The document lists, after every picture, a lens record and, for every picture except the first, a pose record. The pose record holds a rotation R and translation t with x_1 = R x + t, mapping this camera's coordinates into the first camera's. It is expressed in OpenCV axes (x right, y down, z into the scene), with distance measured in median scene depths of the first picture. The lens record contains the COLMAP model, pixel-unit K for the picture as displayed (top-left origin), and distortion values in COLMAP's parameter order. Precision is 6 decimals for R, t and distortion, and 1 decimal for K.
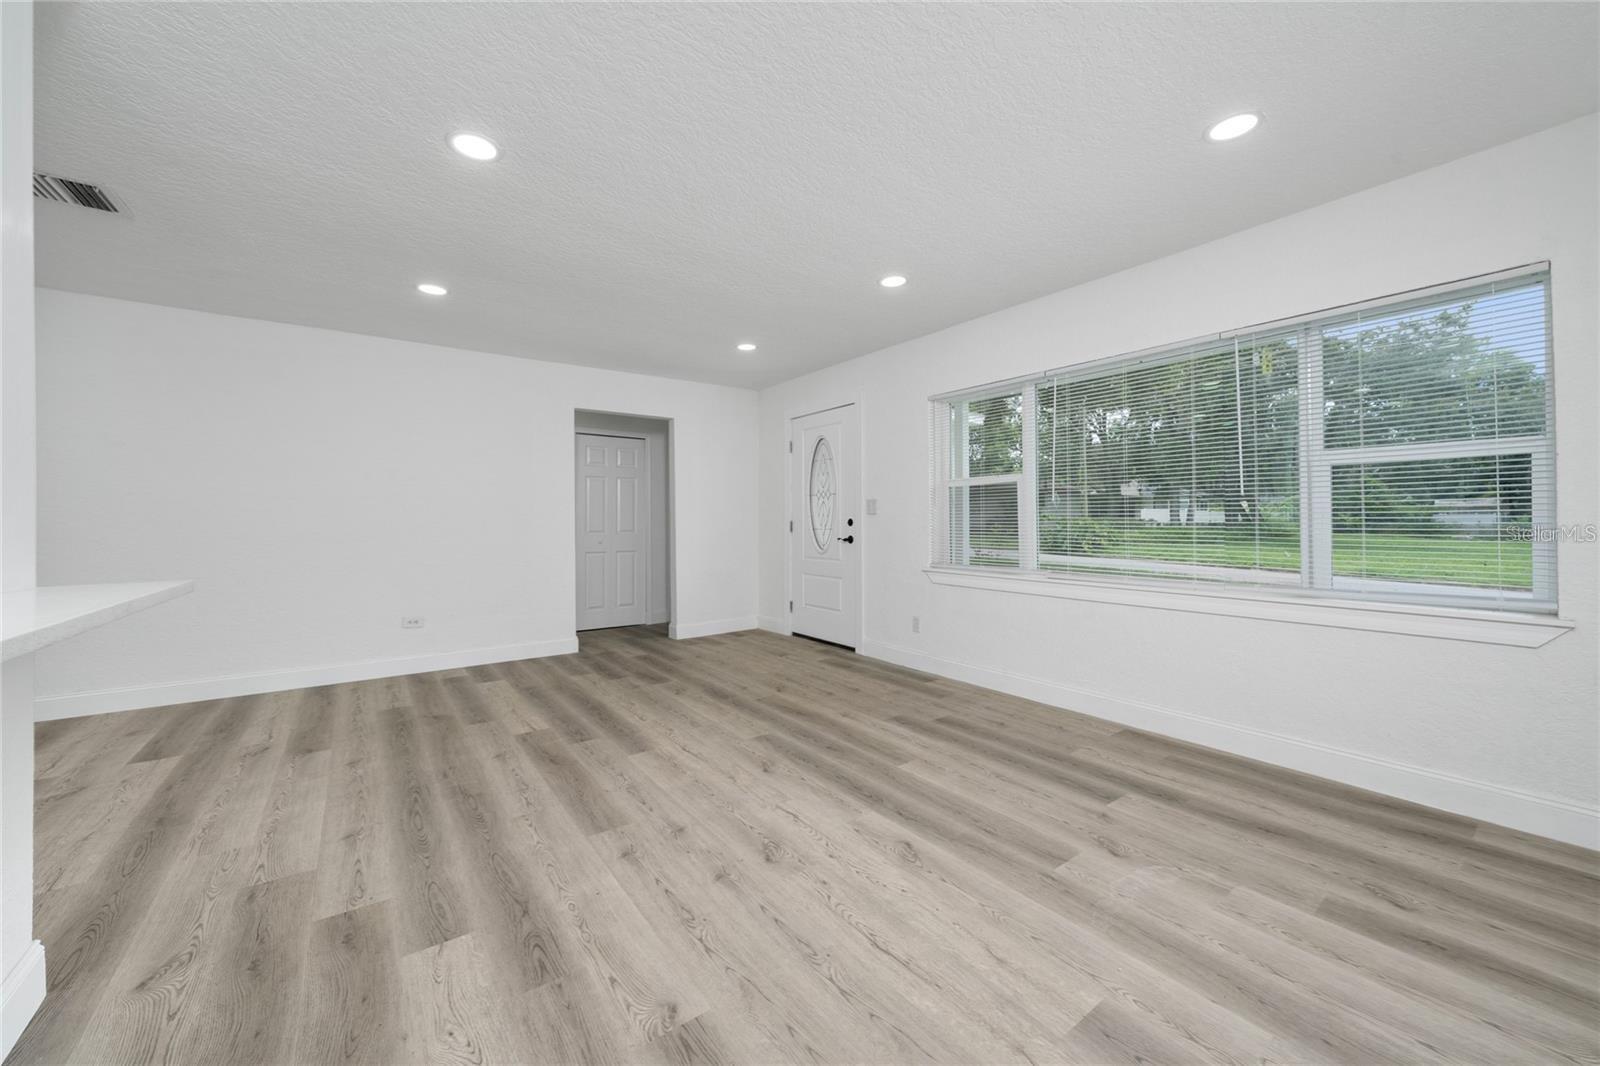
lens RADIAL K [[599.5, 0, 800.0], [0, 599.5, 533.0], [0, 0, 1]] dist [0.000806, 0.000096]
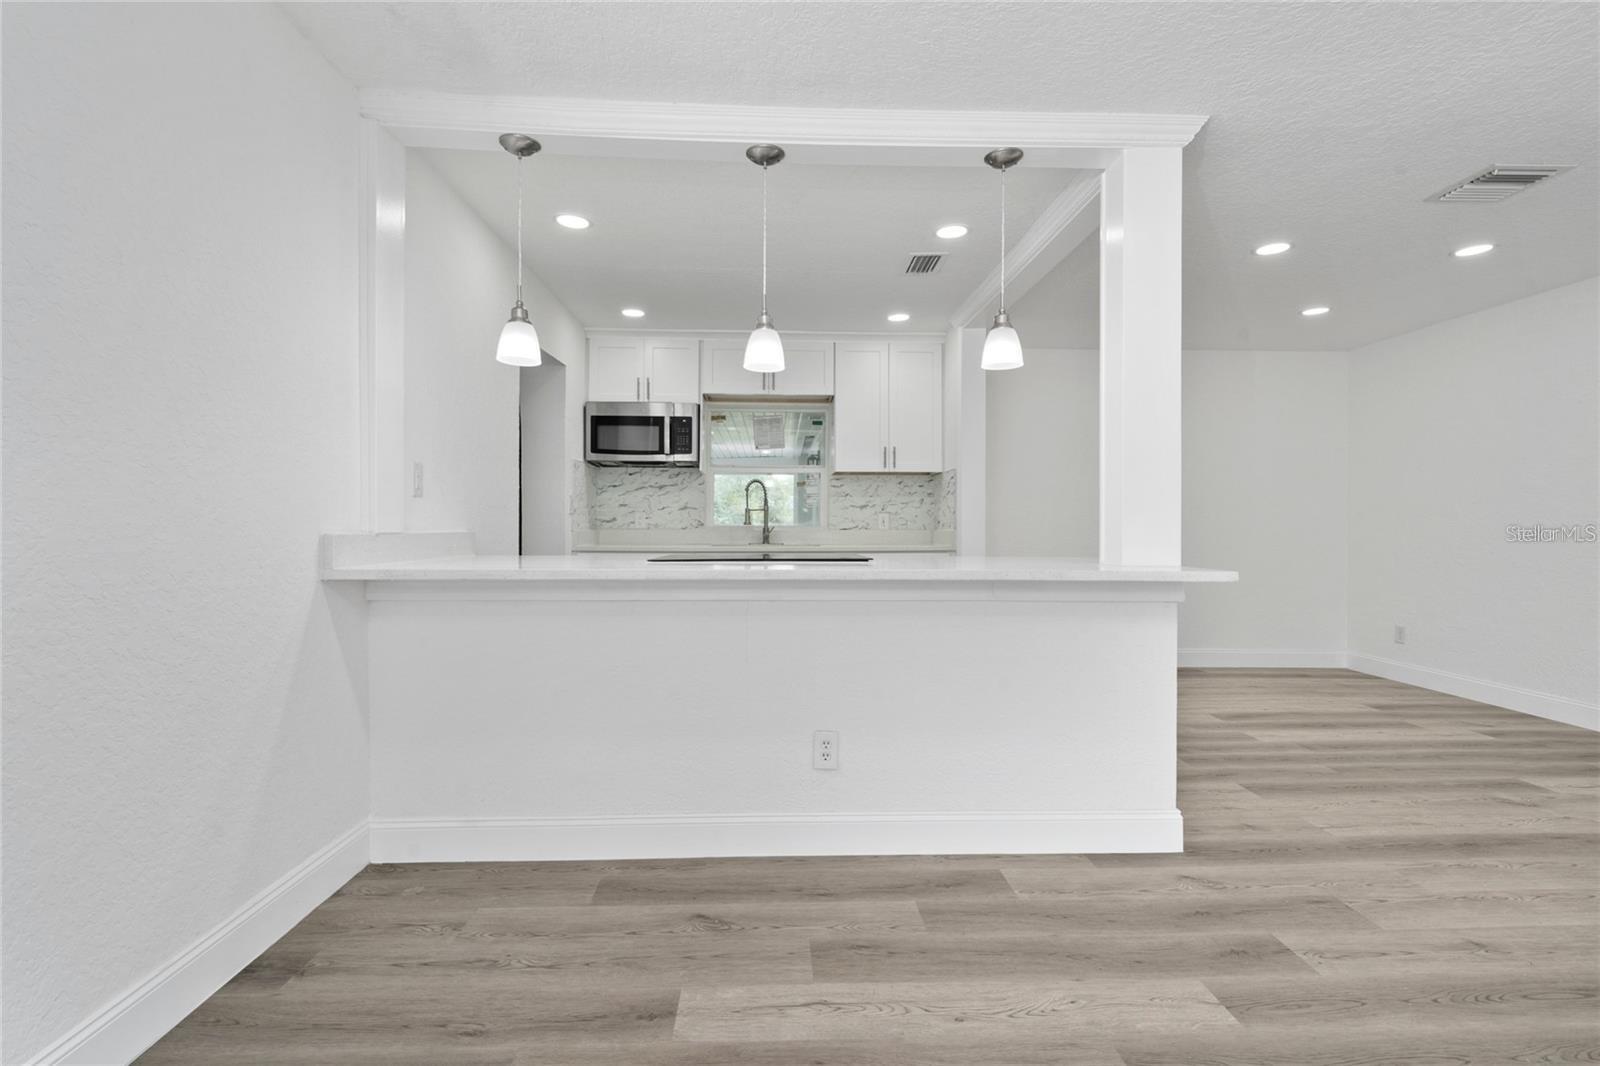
lens RADIAL K [[703.4, 0, 800.0], [0, 703.4, 533.0], [0, 0, 1]] dist [0.000092, 0.000000]
pose [[-0.564036, 0.003982, -0.825741, 0.510978], [-0.011126, 0.999861, 0.012421, -0.006756], [0.825675, 0.016193, -0.563913, 0.916429]]
